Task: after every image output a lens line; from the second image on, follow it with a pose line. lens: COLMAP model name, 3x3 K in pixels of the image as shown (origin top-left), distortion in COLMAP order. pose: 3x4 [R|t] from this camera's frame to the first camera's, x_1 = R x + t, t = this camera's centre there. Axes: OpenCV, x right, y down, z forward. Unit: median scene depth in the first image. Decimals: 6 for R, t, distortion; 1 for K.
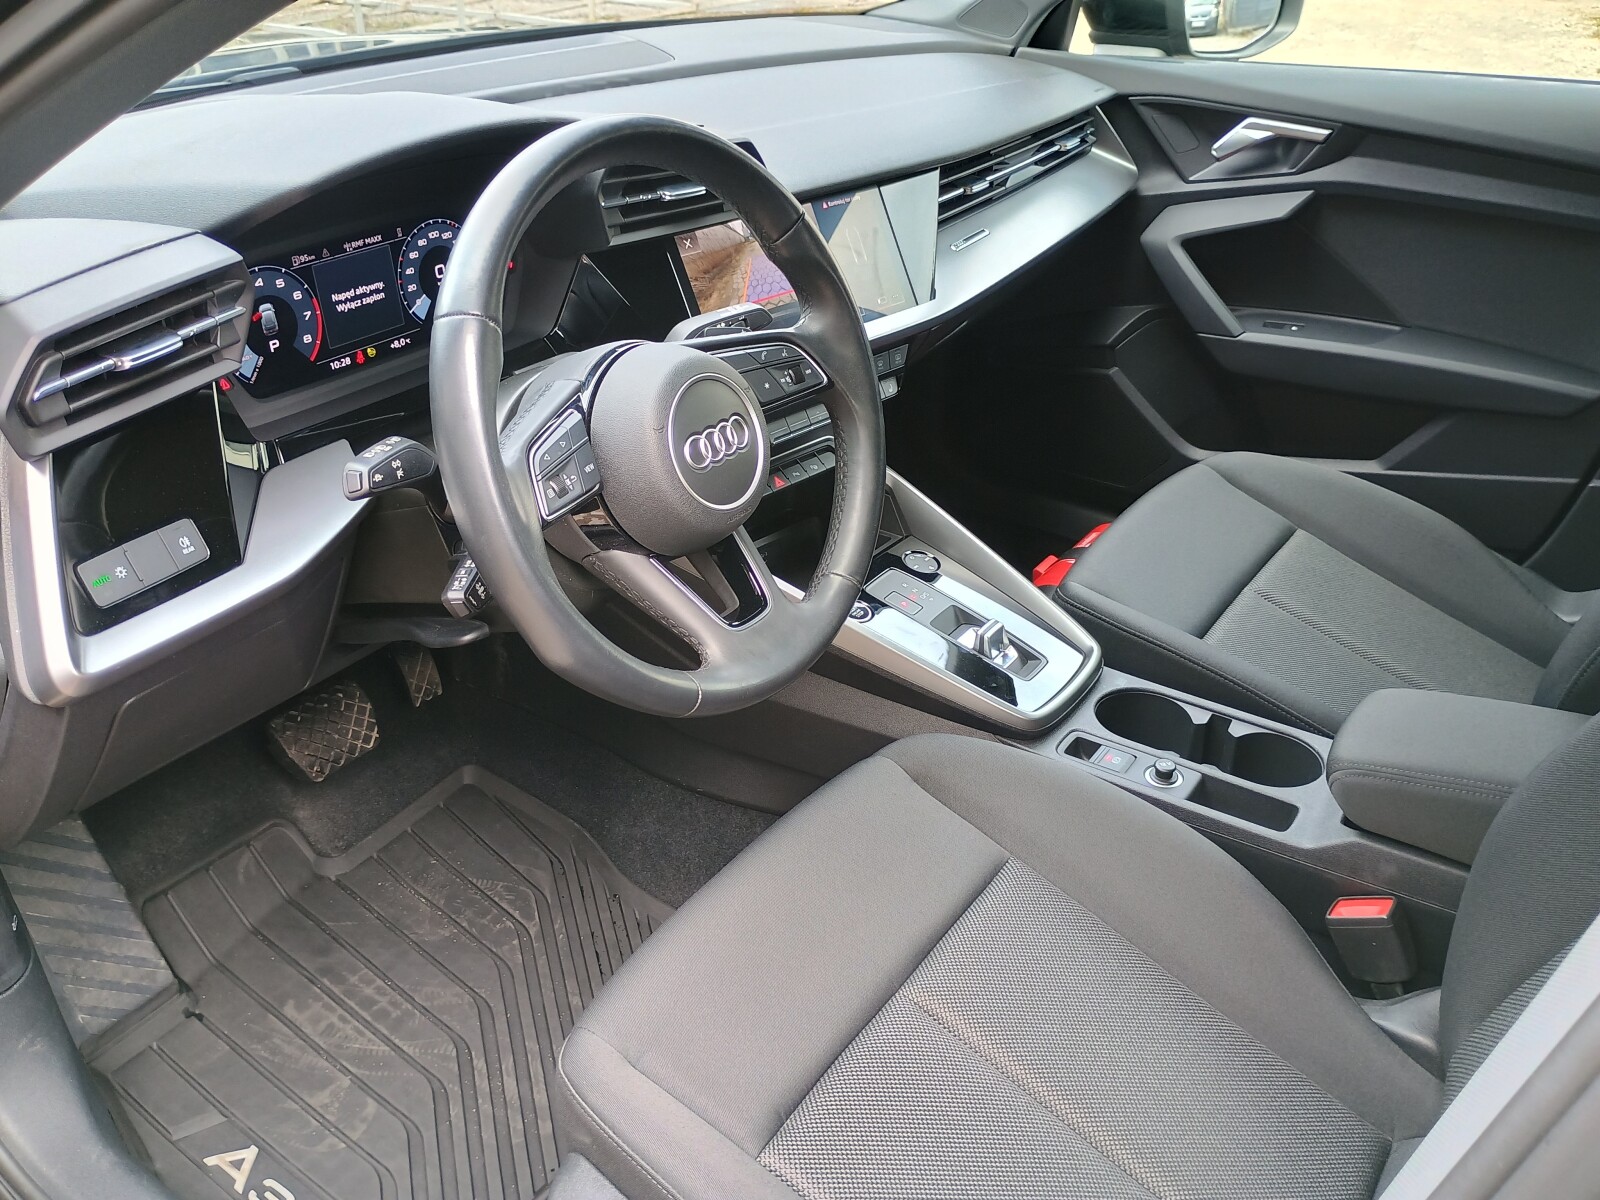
lens RADIAL K [[1401.6, 0, 815.3], [0, 1401.6, 596.0], [0, 0, 1]] dist [0.058535, -0.066306]
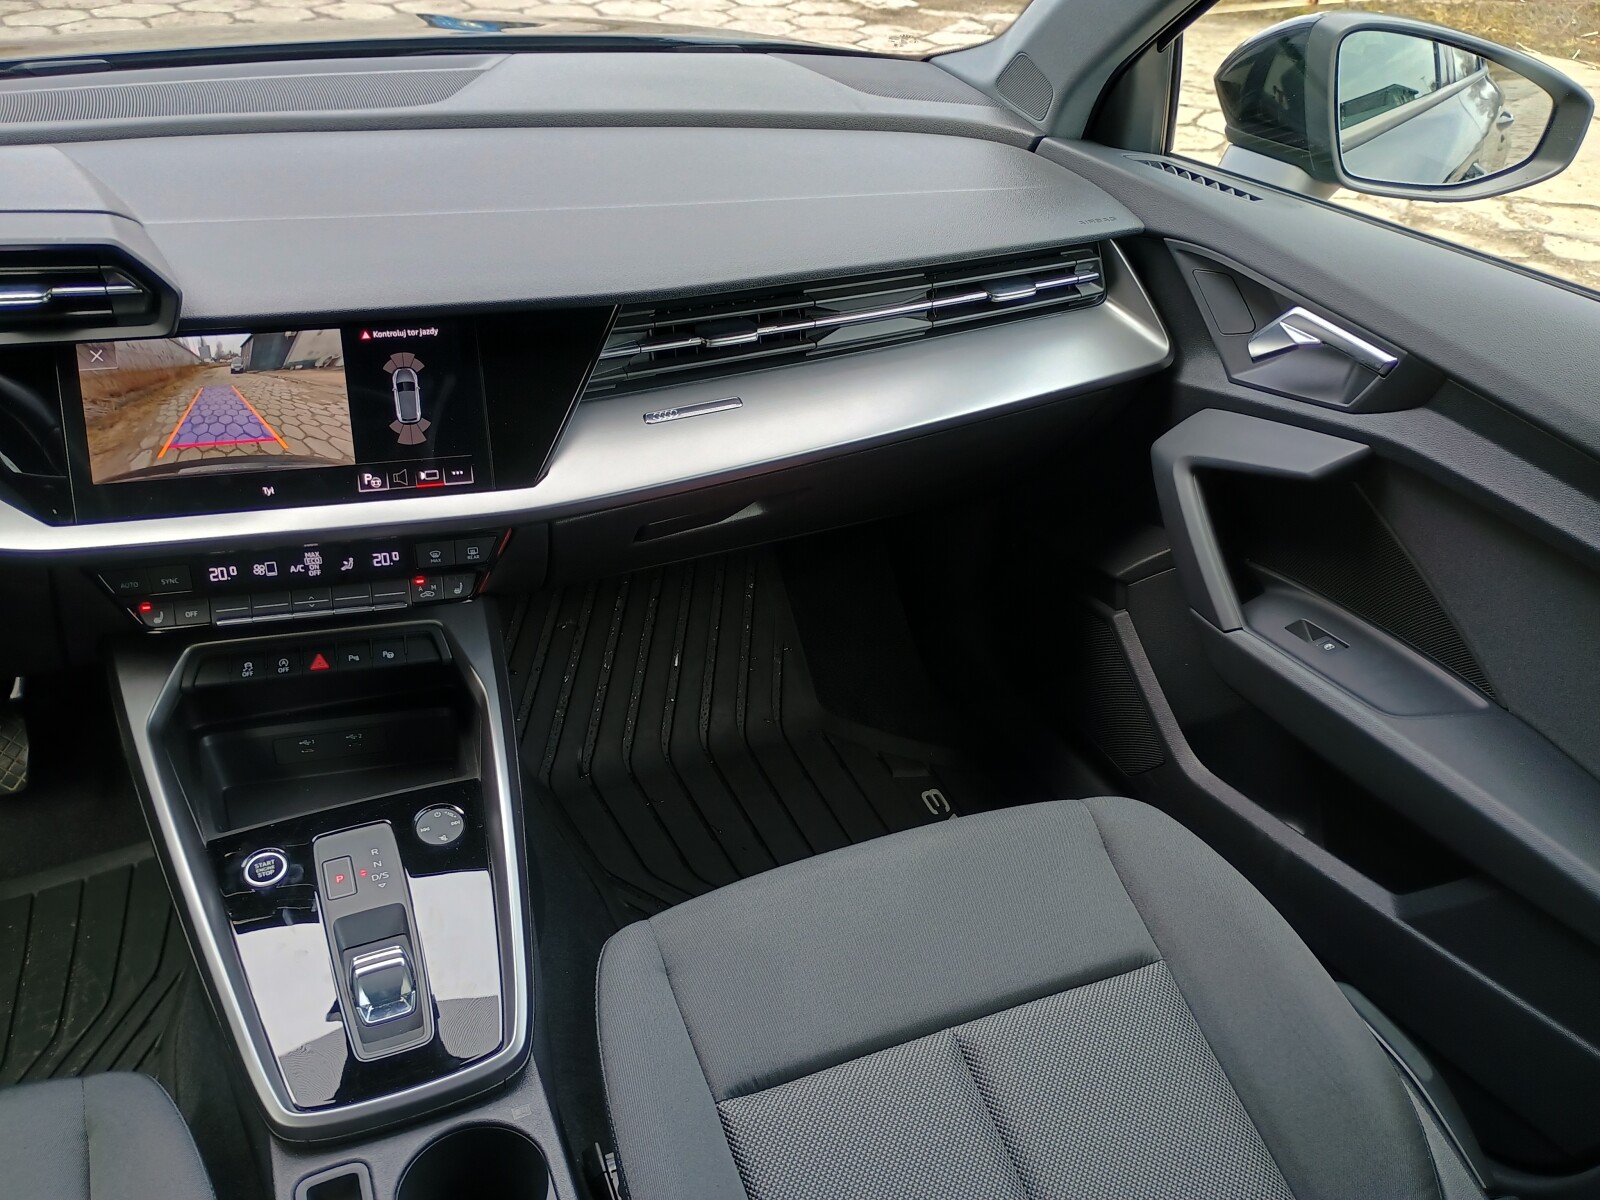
lens RADIAL K [[1401.6, 0, 802.1], [0, 1401.6, 596.7], [0, 0, 1]] dist [0.058535, -0.066306]
pose [[0.834438, 0.291890, -0.467454, 0.627228], [-0.275932, 0.955524, 0.104095, -0.308169], [0.477048, 0.042125, 0.877867, 0.502100]]
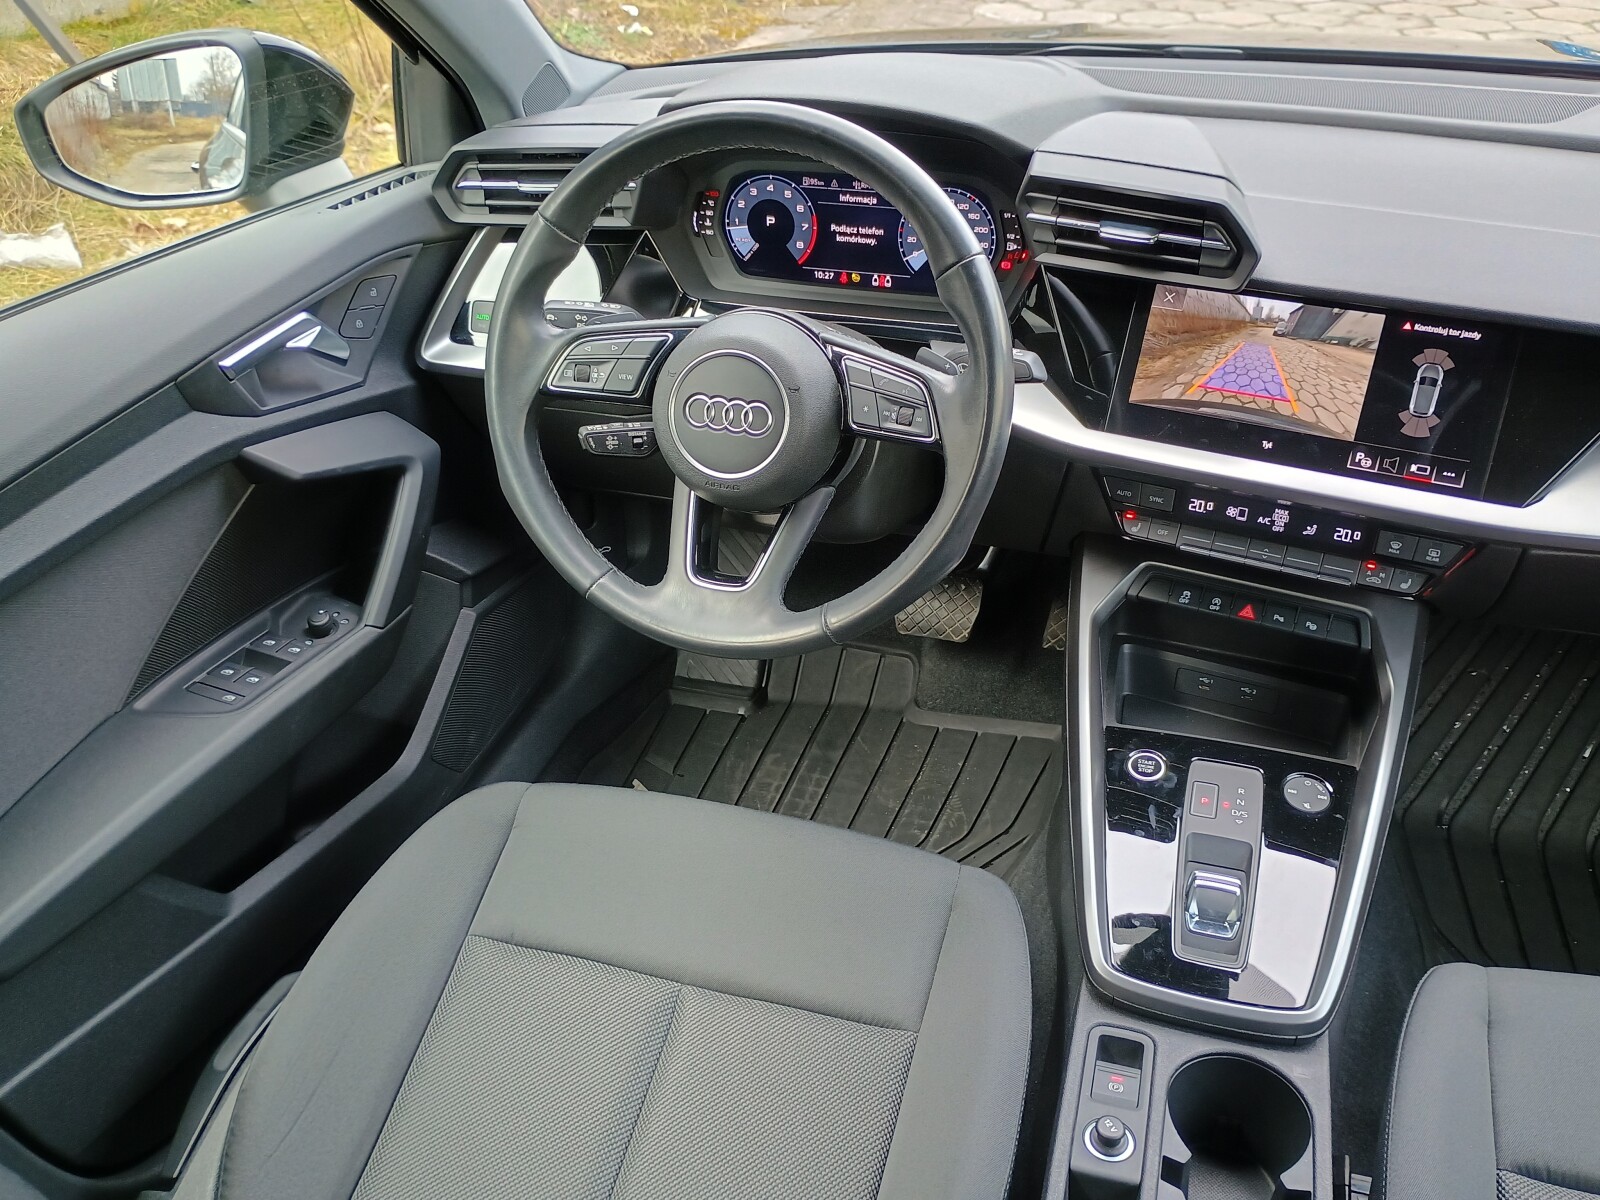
lens RADIAL K [[1401.6, 0, 806.7], [0, 1401.6, 595.0], [0, 0, 1]] dist [0.058535, -0.066306]
pose [[0.302313, 0.483786, -0.821315, 0.663284], [-0.460143, 0.828657, 0.318740, -0.269797], [0.834791, 0.281563, 0.473124, 0.429534]]
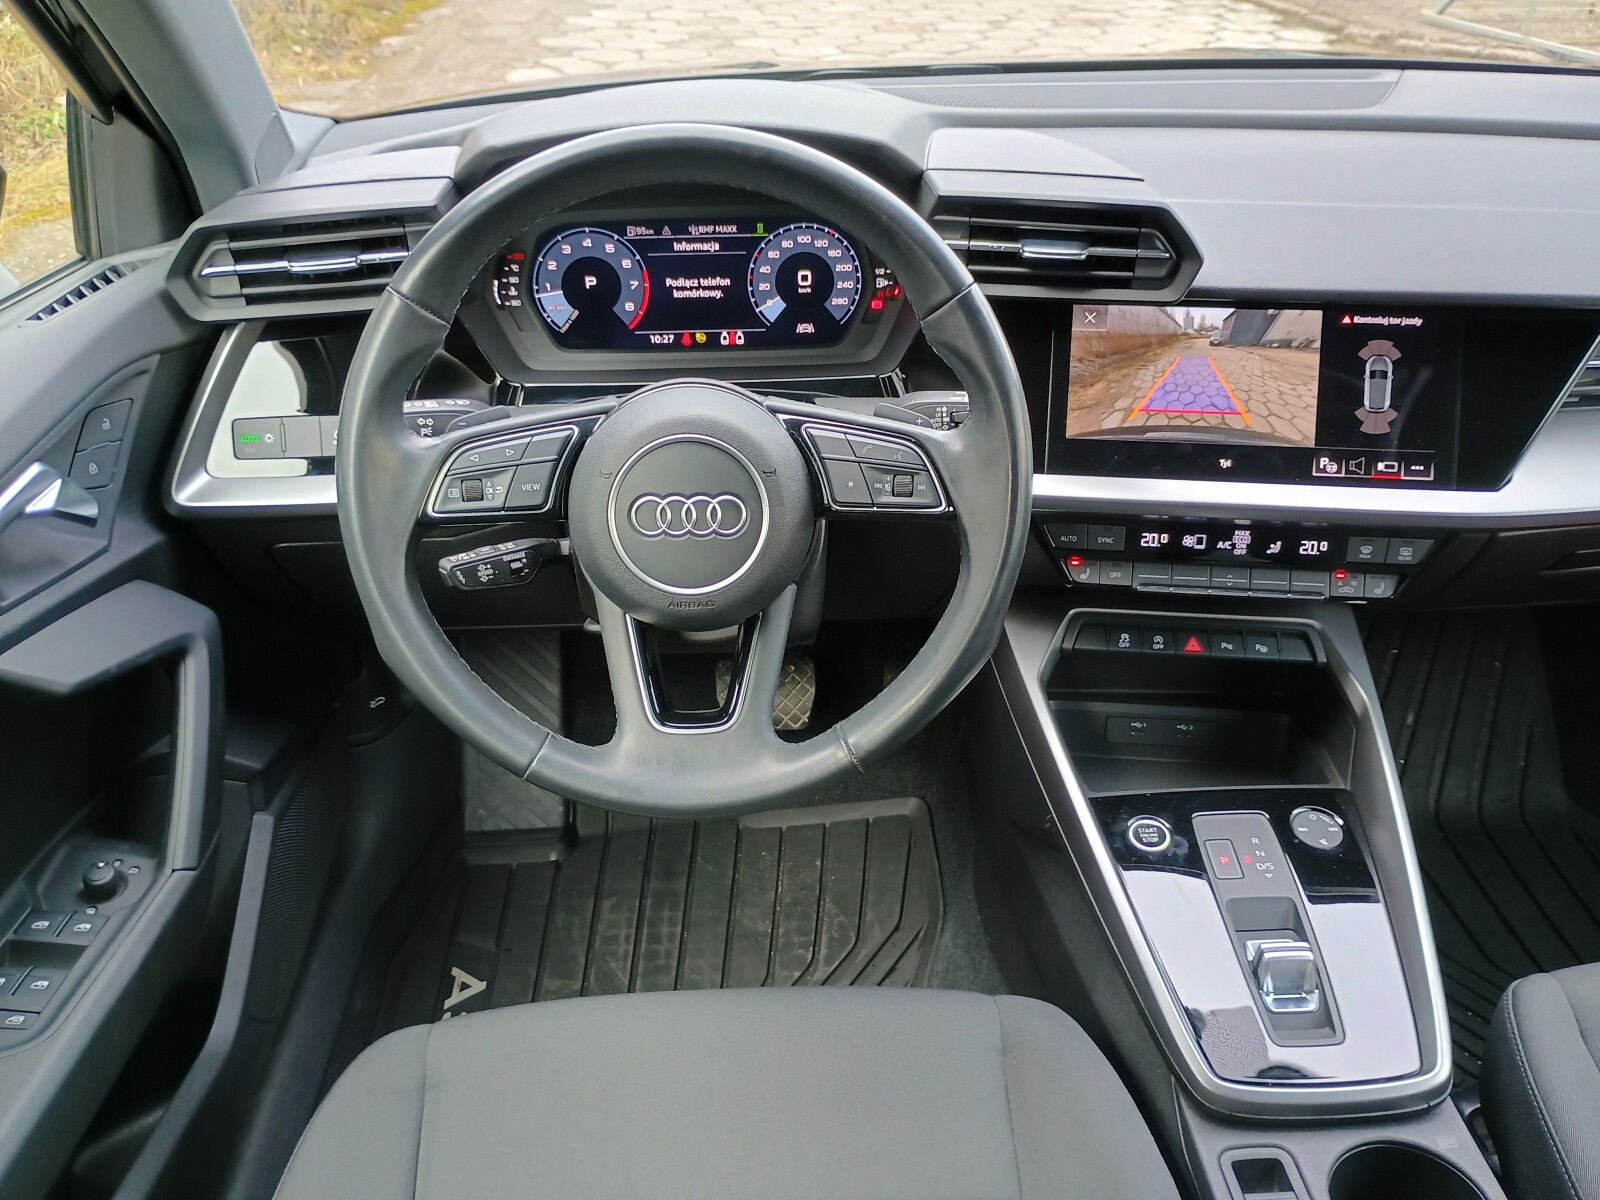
lens RADIAL K [[1401.6, 0, 804.3], [0, 1401.6, 600.1], [0, 0, 1]] dist [0.058535, -0.066306]
pose [[0.605239, 0.373463, -0.703002, 0.436286], [-0.379872, 0.911580, 0.157223, -0.164755], [0.699559, 0.171893, 0.693592, 0.345835]]
